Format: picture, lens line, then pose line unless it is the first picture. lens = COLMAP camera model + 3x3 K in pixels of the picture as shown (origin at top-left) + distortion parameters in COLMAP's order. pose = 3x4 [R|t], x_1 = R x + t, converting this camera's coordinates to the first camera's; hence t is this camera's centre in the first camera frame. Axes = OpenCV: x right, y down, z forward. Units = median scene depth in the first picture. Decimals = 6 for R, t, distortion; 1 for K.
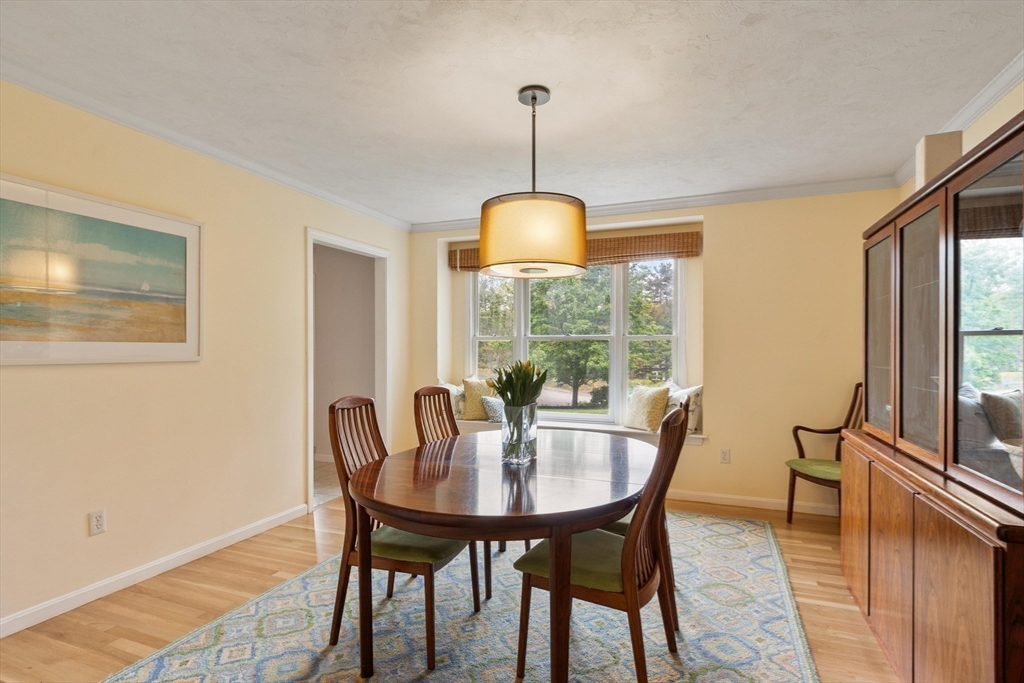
lens RADIAL K [[538.0, 0, 509.7], [0, 538.0, 347.0], [0, 0, 1]] dist [0.000639, -0.000315]
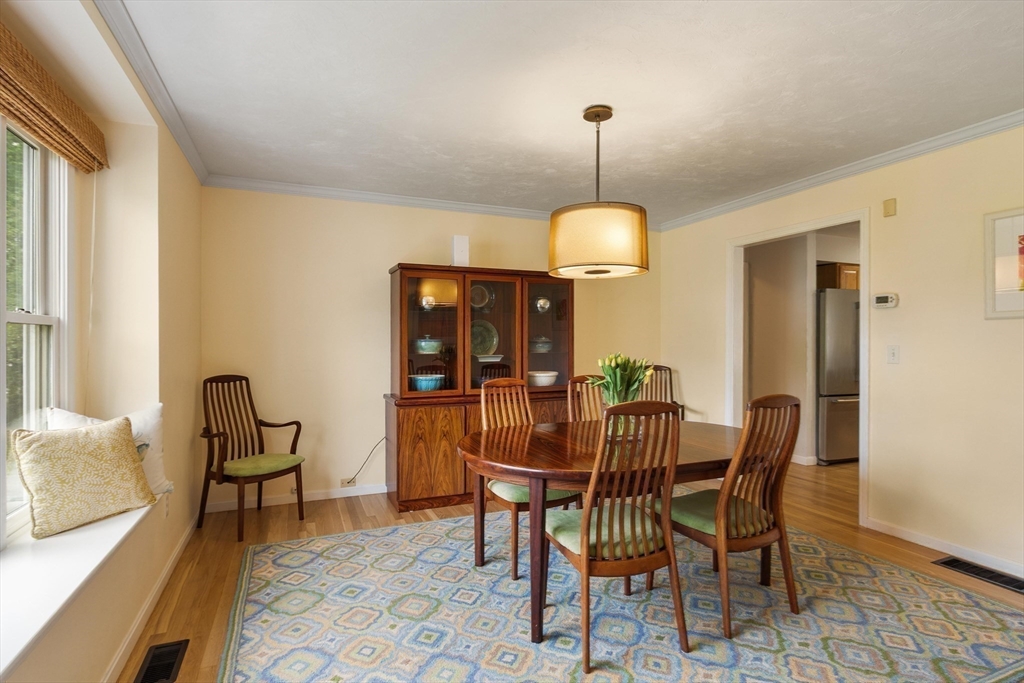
lens RADIAL K [[538.0, 0, 509.7], [0, 538.0, 347.0], [0, 0, 1]] dist [0.000639, -0.000315]
pose [[-0.714590, -0.009066, 0.699485, -0.473246], [0.002167, 0.999883, 0.015173, -0.005600], [-0.699540, 0.012358, -0.714486, 1.516766]]
